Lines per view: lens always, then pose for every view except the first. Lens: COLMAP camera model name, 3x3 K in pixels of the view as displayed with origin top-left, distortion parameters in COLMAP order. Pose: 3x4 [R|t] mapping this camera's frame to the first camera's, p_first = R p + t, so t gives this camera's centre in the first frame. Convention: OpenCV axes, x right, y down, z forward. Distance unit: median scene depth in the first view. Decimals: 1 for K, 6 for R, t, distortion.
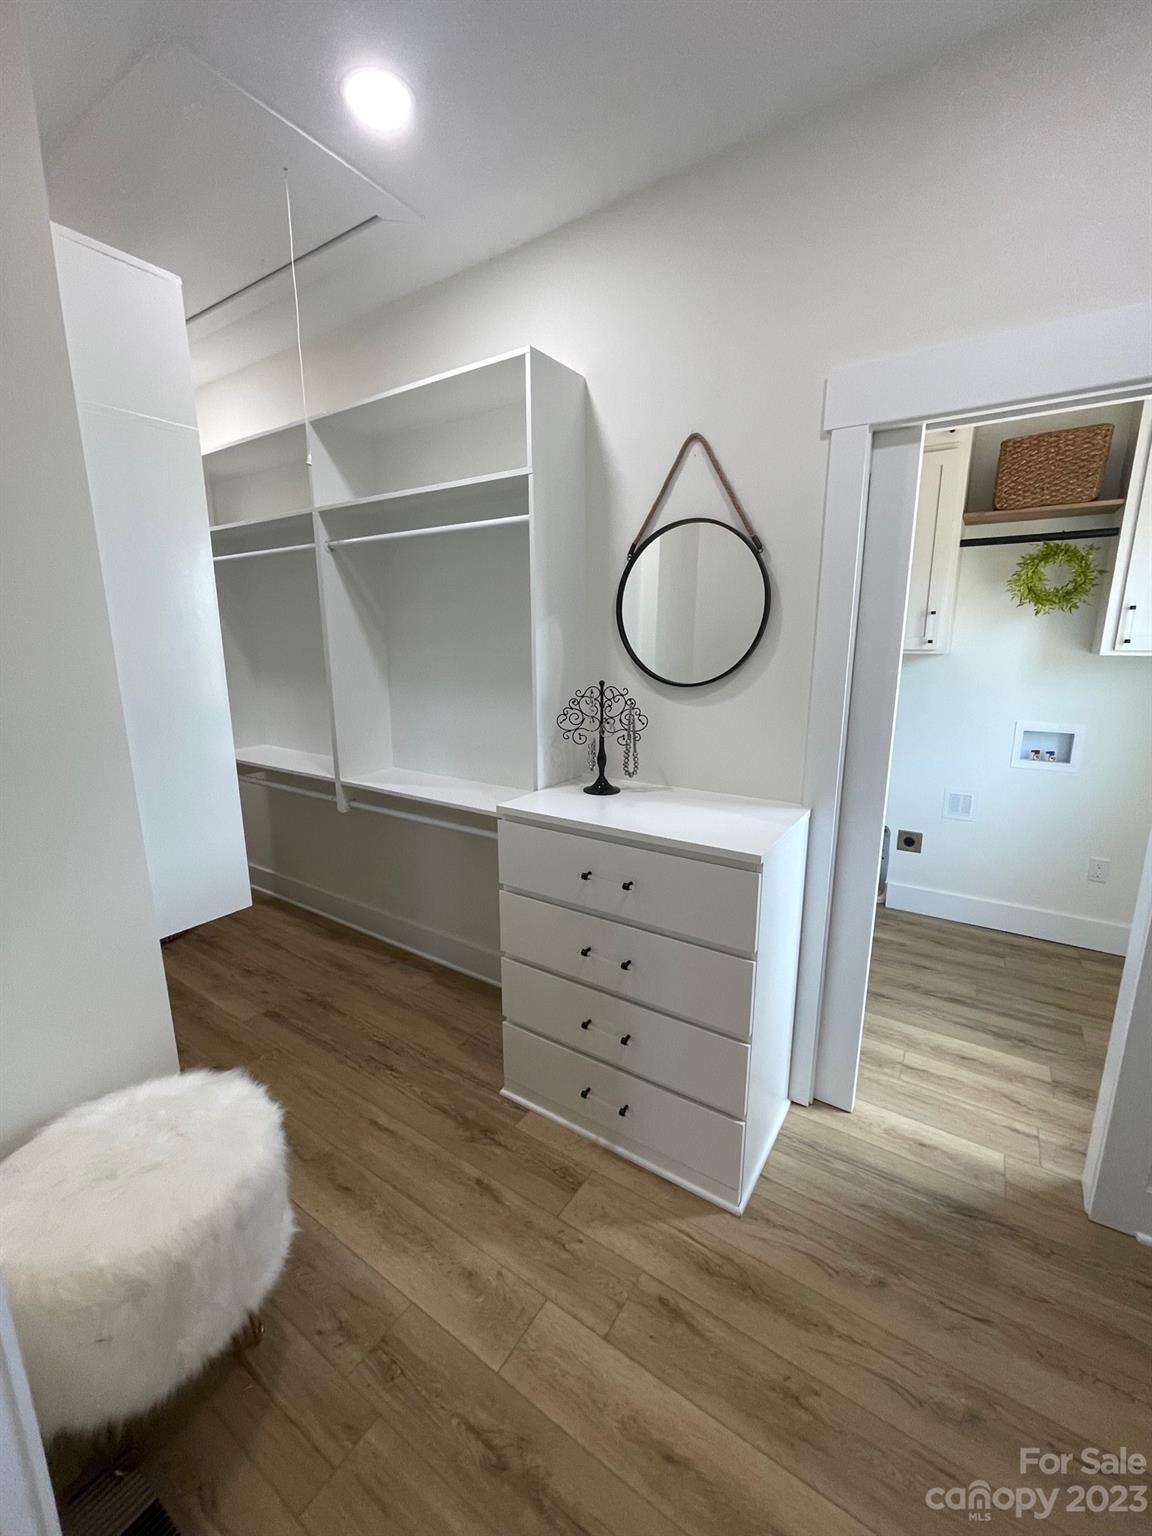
lens RADIAL K [[622.4, 0, 577.8], [0, 622.4, 766.6], [0, 0, 1]] dist [-0.003219, 0.001251]
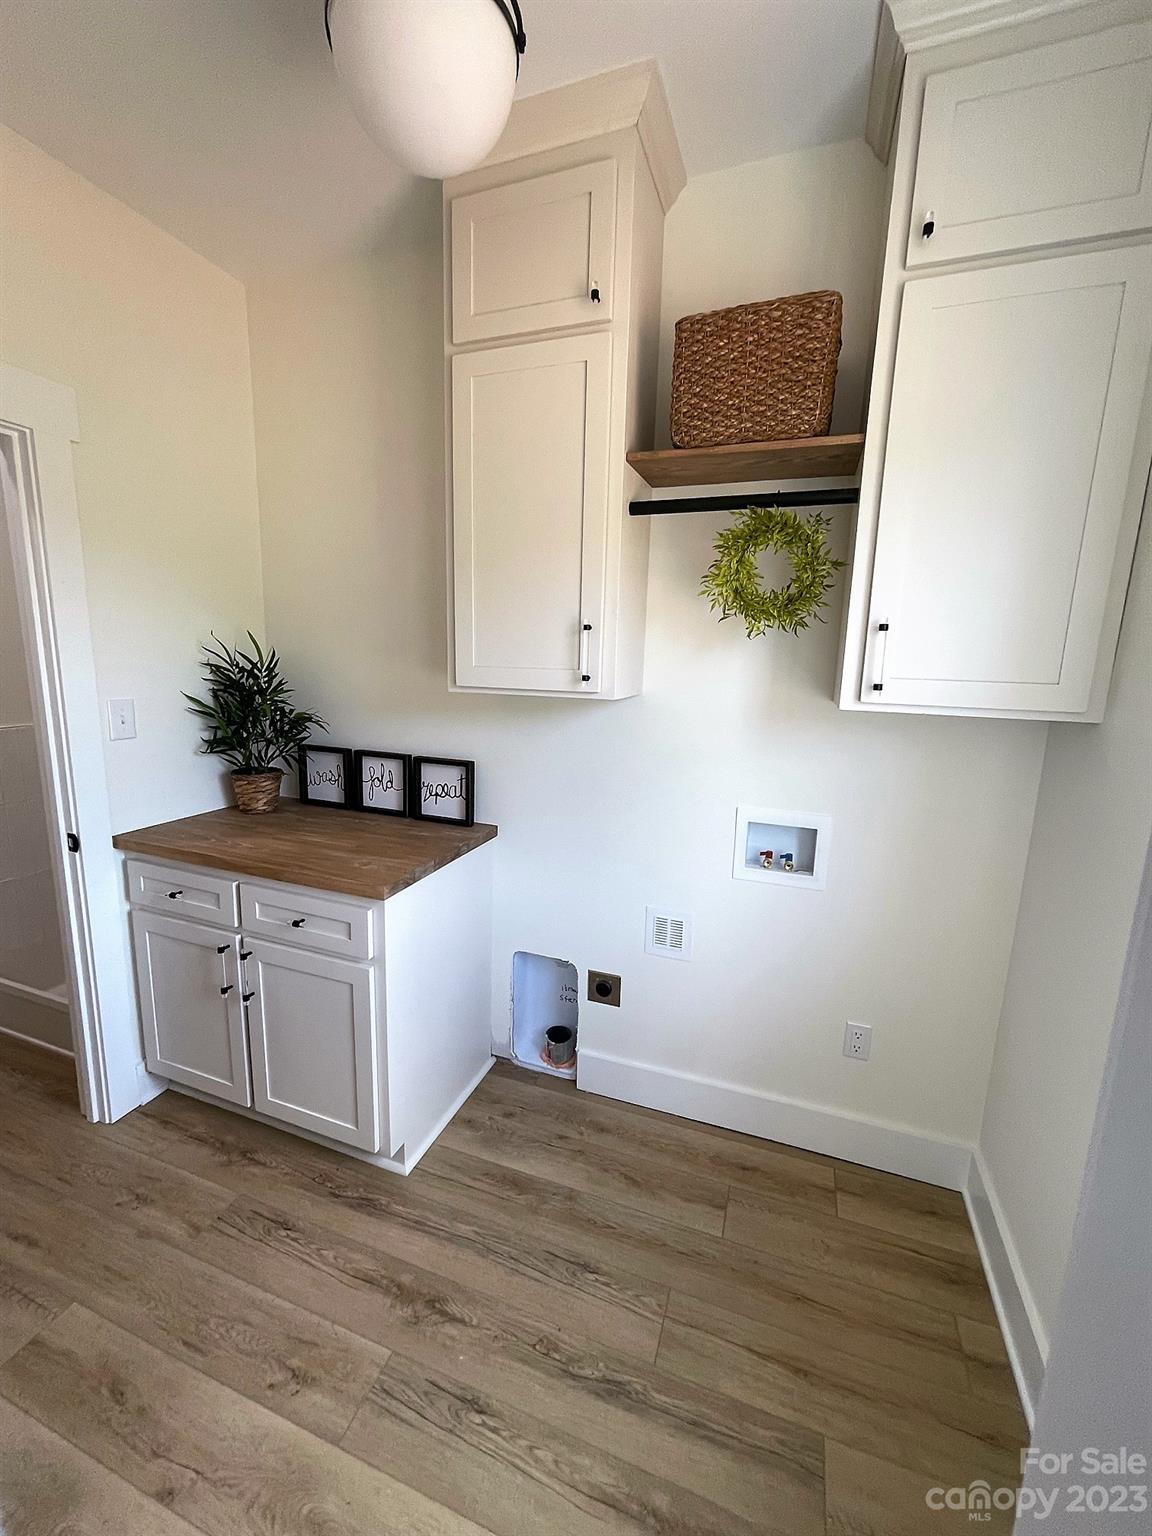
lens RADIAL K [[622.4, 0, 578.5], [0, 622.4, 762.7], [0, 0, 1]] dist [-0.003219, 0.001251]
pose [[0.972115, -0.015519, 0.233992, 0.455370], [0.022036, 0.999438, -0.025261, -0.116579], [-0.233468, 0.029713, 0.971910, 0.483431]]
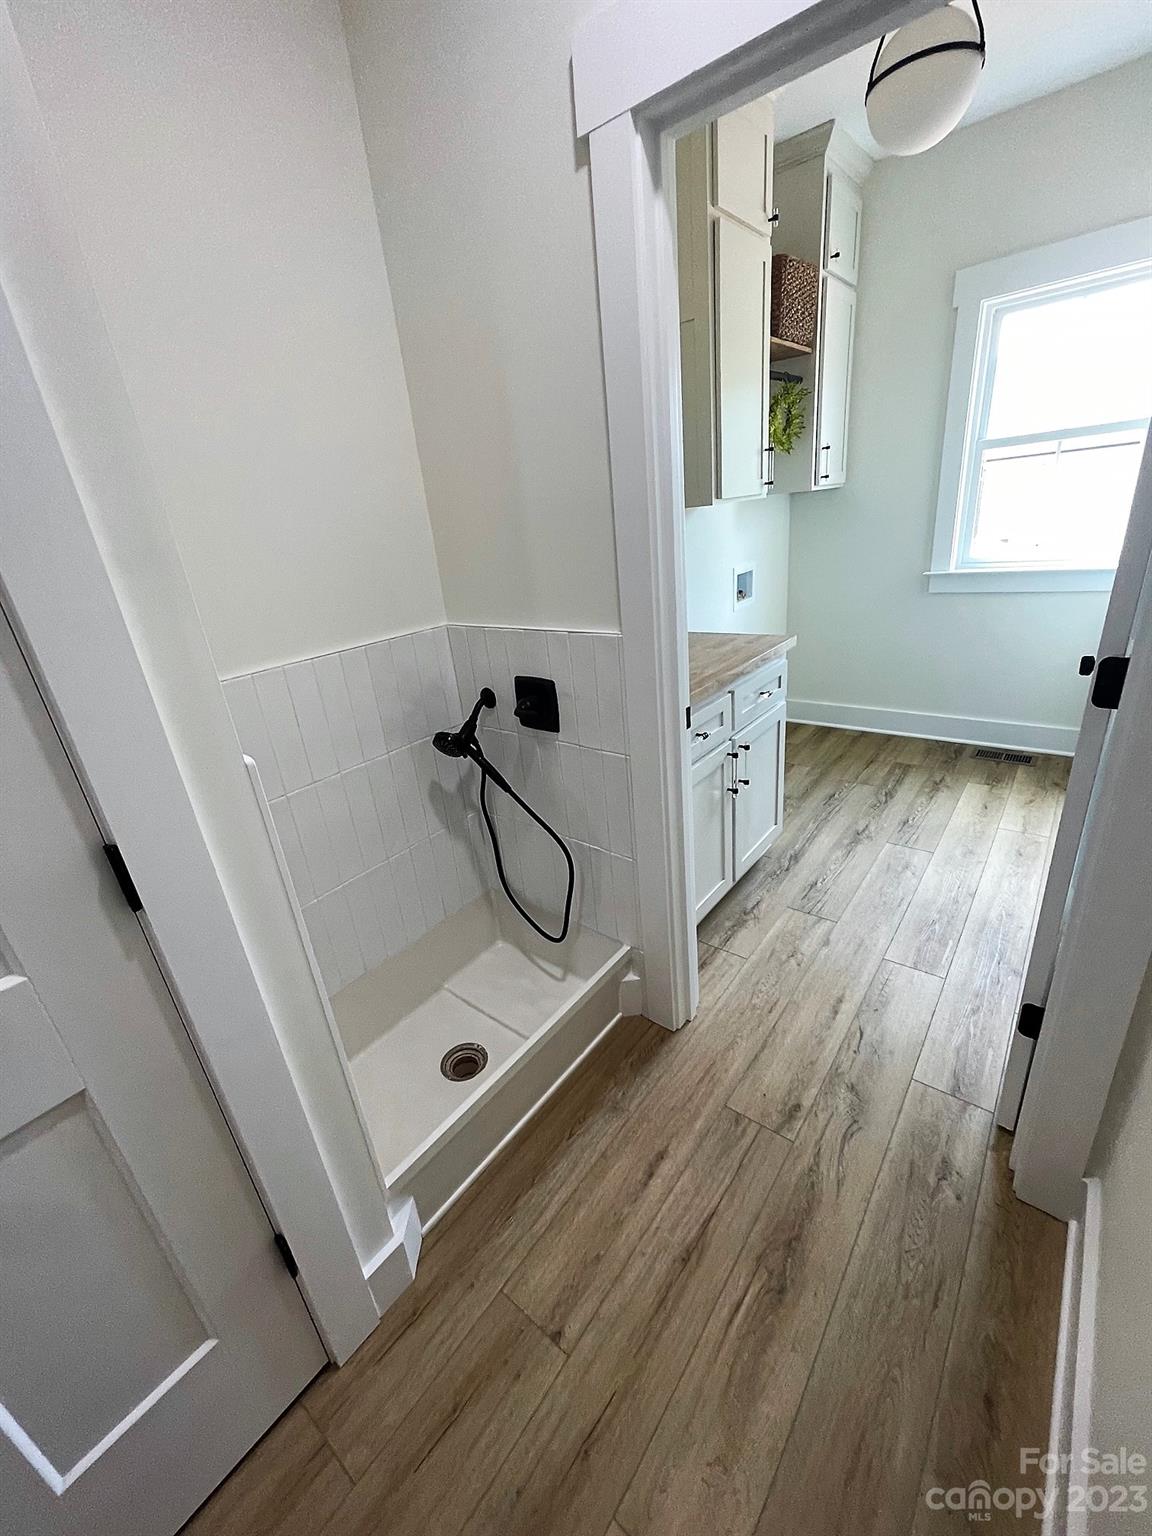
lens RADIAL K [[622.4, 0, 591.4], [0, 622.4, 743.6], [0, 0, 1]] dist [-0.003219, 0.001251]
pose [[0.081113, -0.358849, 0.929865, -0.468398], [0.300025, 0.898459, 0.320557, -0.240888], [-0.950476, 0.252982, 0.180541, 1.251460]]
